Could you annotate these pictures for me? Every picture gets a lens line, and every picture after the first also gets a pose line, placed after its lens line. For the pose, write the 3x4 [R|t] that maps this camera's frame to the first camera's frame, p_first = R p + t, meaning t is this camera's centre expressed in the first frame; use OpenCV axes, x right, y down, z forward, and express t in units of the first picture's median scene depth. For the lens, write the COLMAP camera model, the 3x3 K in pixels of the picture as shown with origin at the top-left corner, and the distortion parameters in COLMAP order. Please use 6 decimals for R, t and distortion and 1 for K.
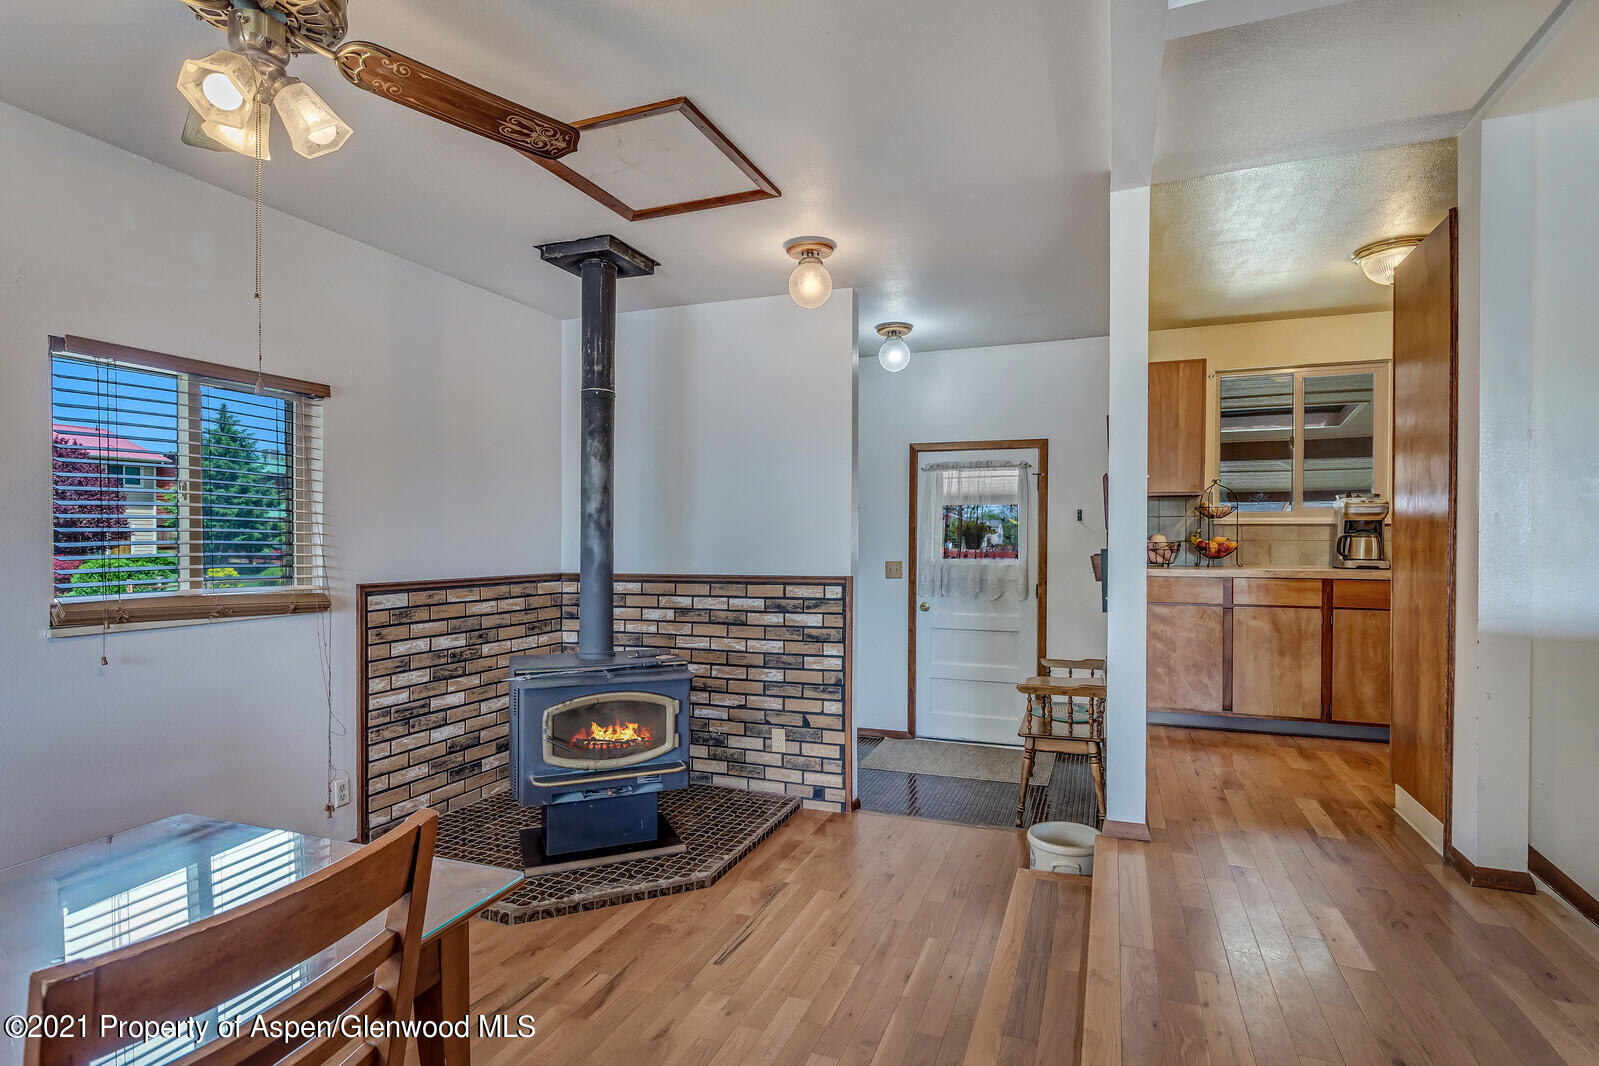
lens RADIAL K [[786.1, 0, 805.6], [0, 786.1, 544.5], [0, 0, 1]] dist [-0.000297, -0.000450]
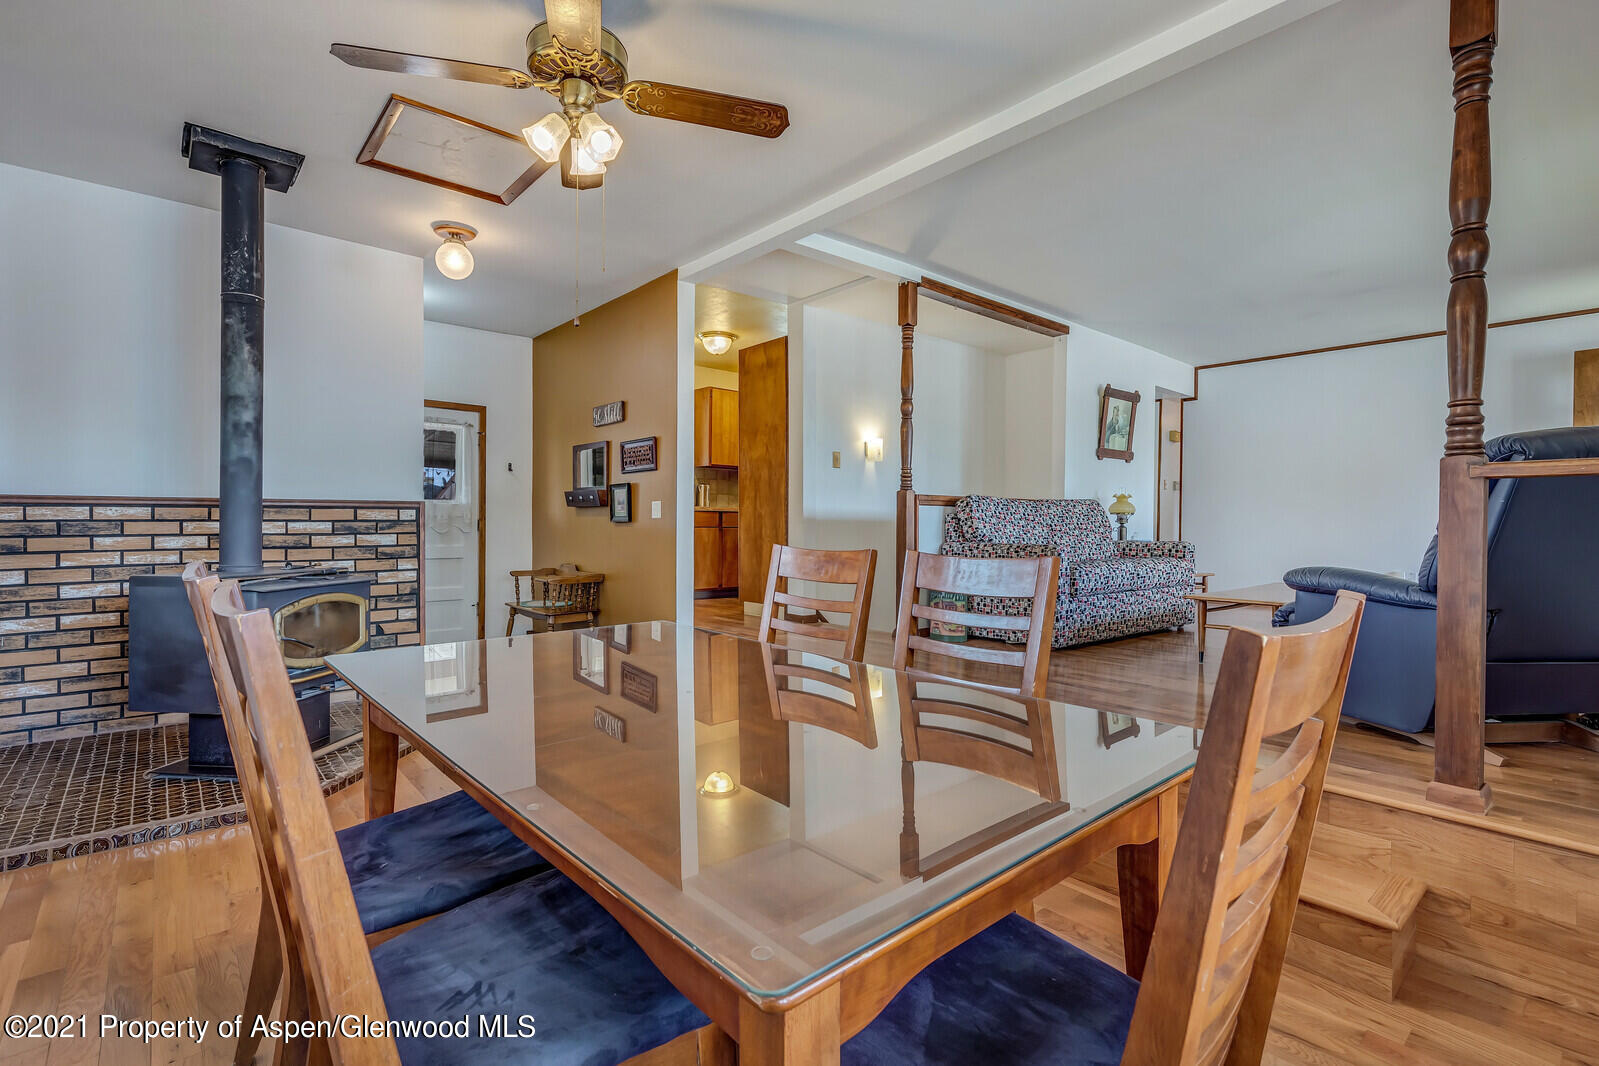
lens RADIAL K [[730.4, 0, 803.2], [0, 730.4, 531.0], [0, 0, 1]] dist [0.001353, 0.000595]
pose [[0.465661, -0.008655, 0.884921, -0.645605], [0.002143, 0.999960, 0.008652, 0.075892], [-0.884961, -0.002132, 0.465661, -0.024206]]
